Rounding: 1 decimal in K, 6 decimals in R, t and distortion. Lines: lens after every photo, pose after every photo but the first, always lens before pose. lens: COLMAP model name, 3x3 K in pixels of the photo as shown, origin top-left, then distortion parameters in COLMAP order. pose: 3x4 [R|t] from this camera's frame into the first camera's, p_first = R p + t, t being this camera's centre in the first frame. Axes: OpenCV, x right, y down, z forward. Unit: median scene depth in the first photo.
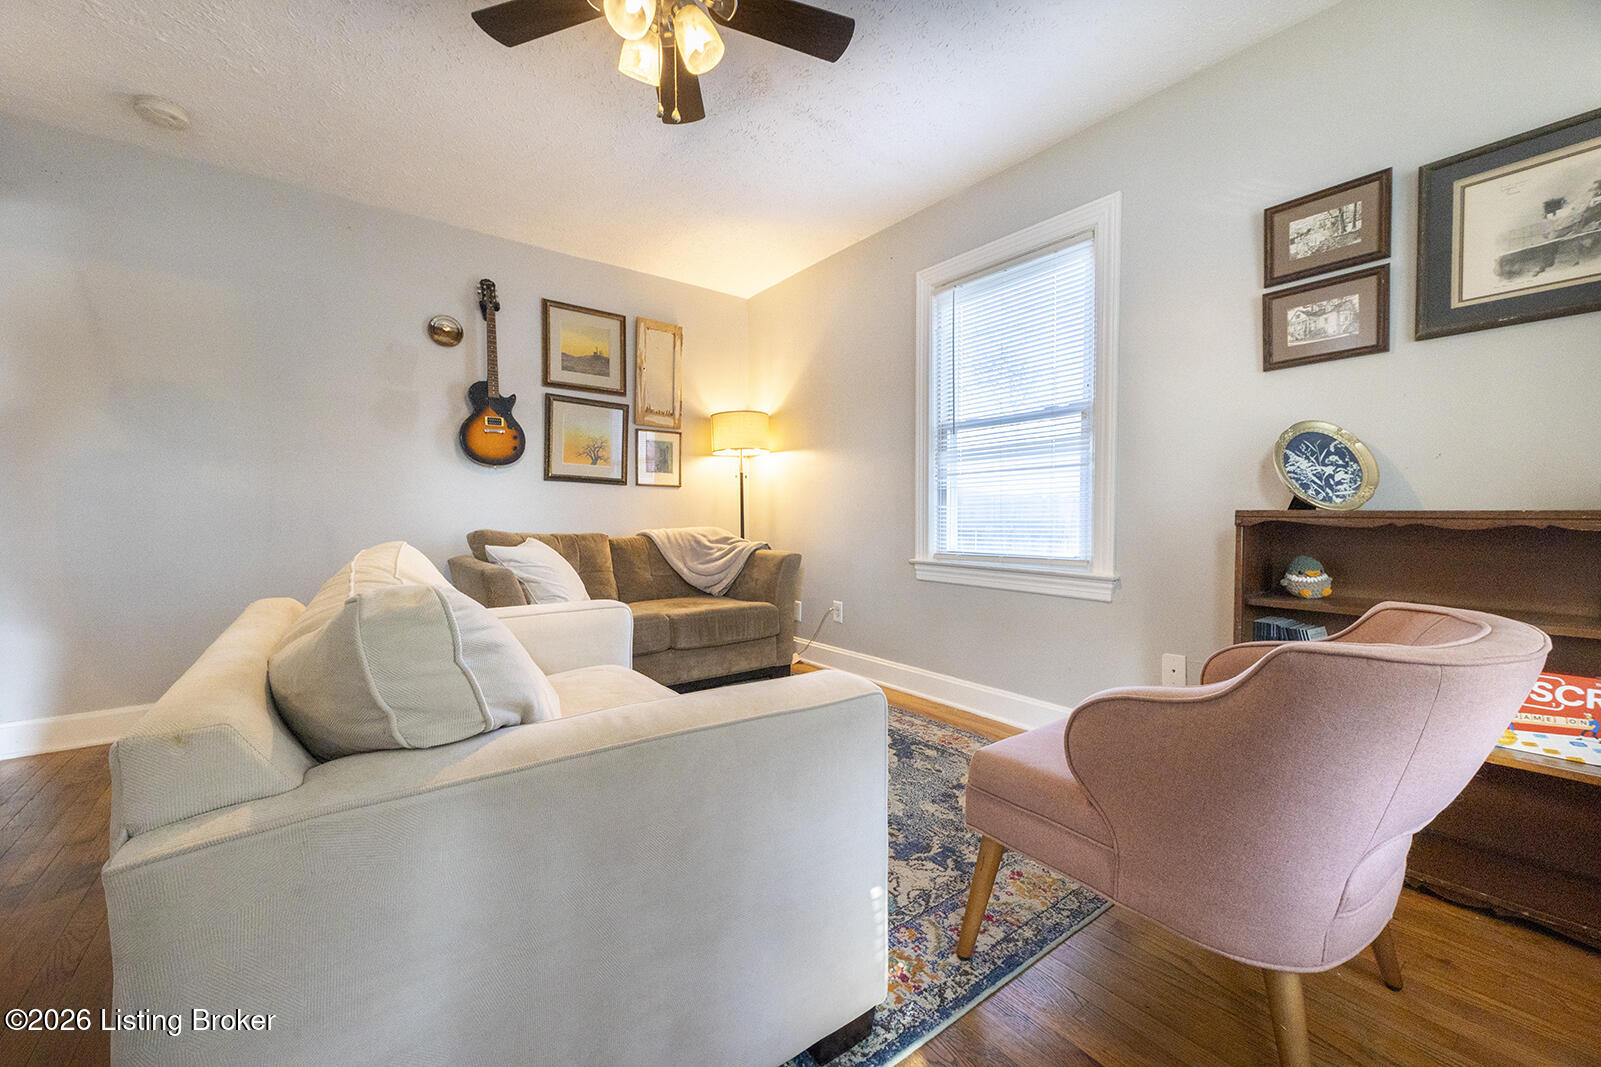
lens RADIAL K [[632.1, 0, 796.3], [0, 632.1, 536.0], [0, 0, 1]] dist [0.001718, 0.000083]
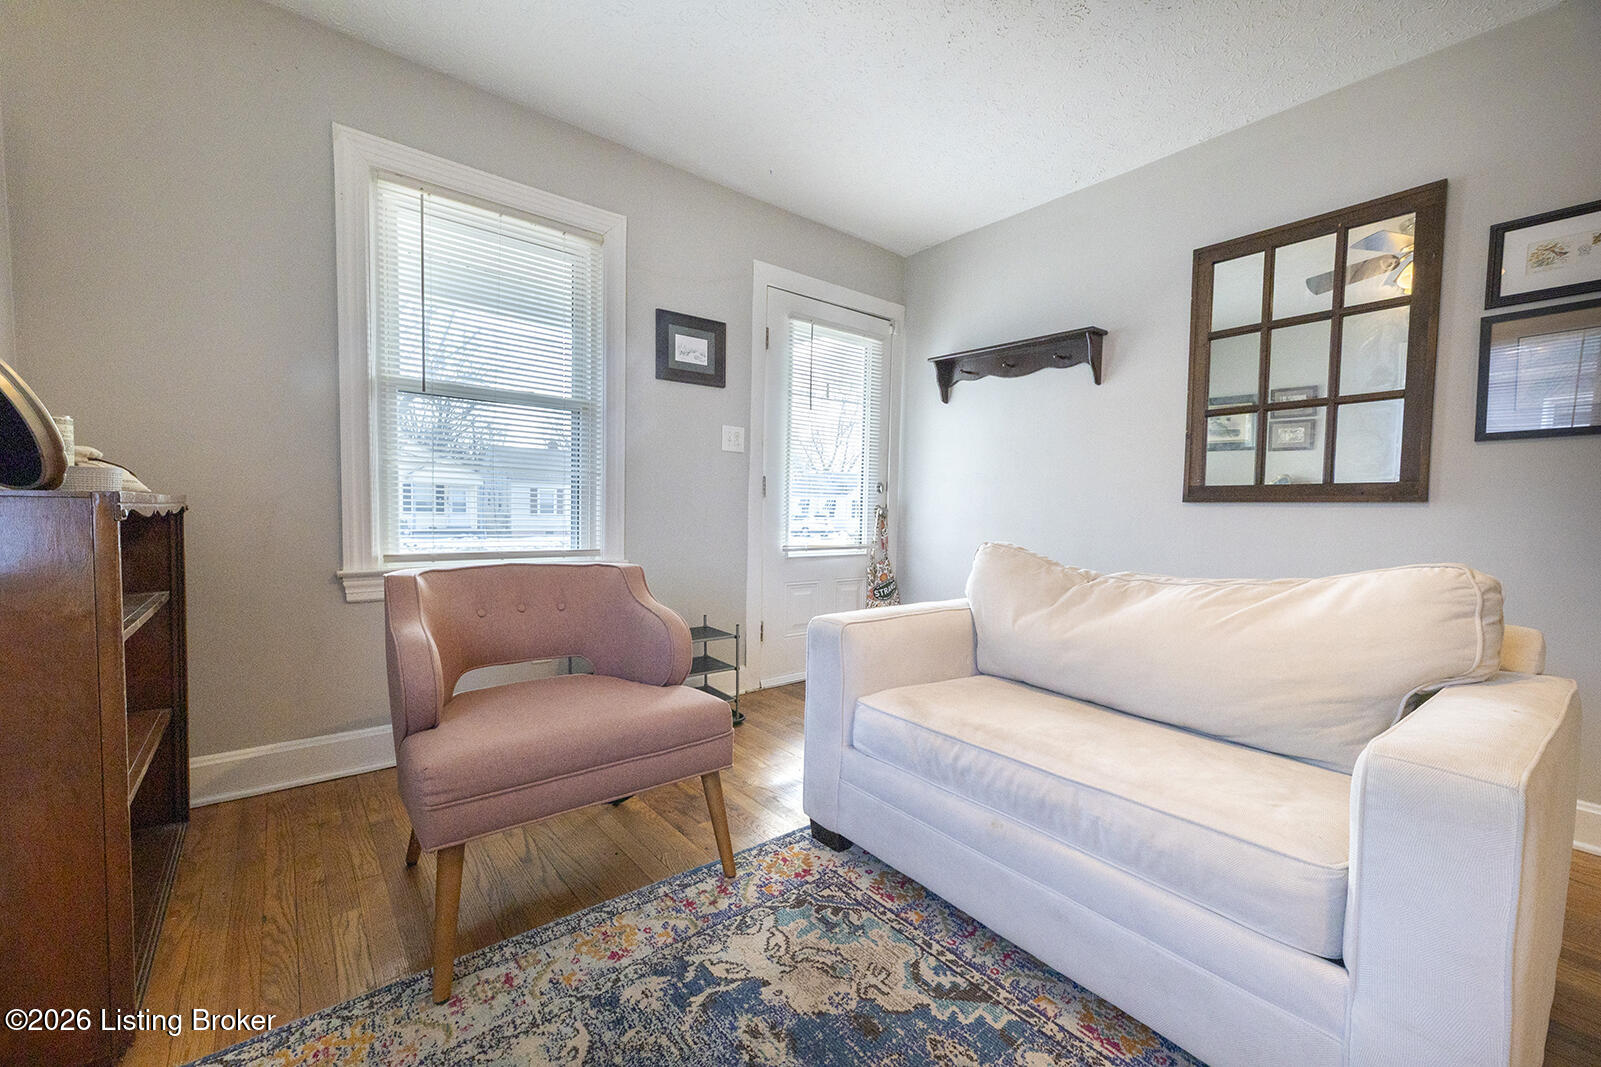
lens RADIAL K [[632.1, 0, 796.3], [0, 632.1, 536.0], [0, 0, 1]] dist [0.001718, 0.000083]
pose [[-0.999272, -0.014242, -0.035401, 0.162792], [-0.016670, 0.997460, 0.069255, -0.059458], [0.034325, 0.069795, -0.996971, 1.840790]]
